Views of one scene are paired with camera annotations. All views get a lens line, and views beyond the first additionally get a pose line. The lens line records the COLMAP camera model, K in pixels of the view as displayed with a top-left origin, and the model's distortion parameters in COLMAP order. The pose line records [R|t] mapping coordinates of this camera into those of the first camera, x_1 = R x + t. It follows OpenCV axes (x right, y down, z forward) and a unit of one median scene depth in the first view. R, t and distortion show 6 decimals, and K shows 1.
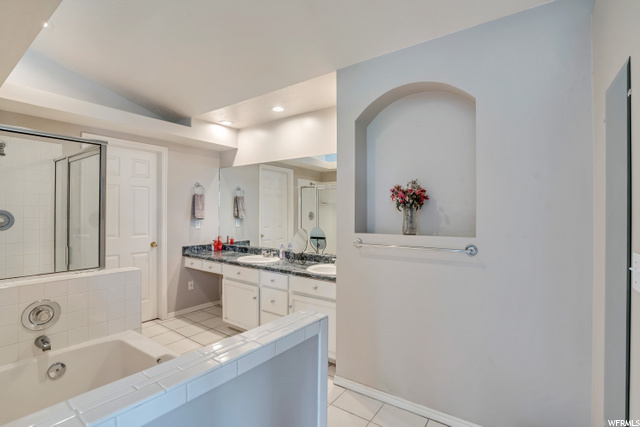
lens RADIAL K [[302.5, 0, 320.4], [0, 302.5, 213.3], [0, 0, 1]] dist [-0.032585, 0.004990]
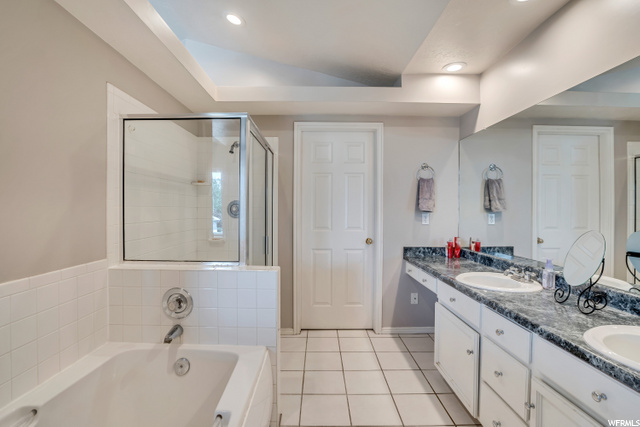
lens RADIAL K [[302.5, 0, 316.9], [0, 302.5, 212.0], [0, 0, 1]] dist [-0.032585, 0.004990]
pose [[0.582767, 0.003005, -0.812634, 0.049757], [-0.004045, 0.999992, 0.000797, 0.021703], [0.812629, 0.002822, 0.582774, 0.379253]]
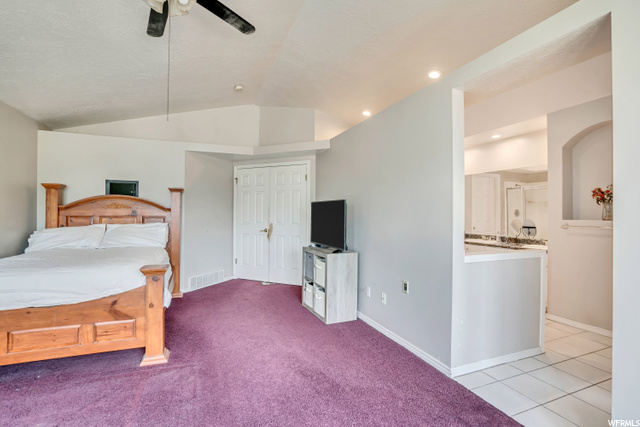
lens RADIAL K [[302.5, 0, 321.8], [0, 302.5, 214.8], [0, 0, 1]] dist [-0.032585, 0.004990]
pose [[0.838056, 0.002008, -0.545581, -0.055154], [-0.002171, 0.999998, 0.000345, 0.025744], [0.545580, 0.000895, 0.838058, -0.577985]]
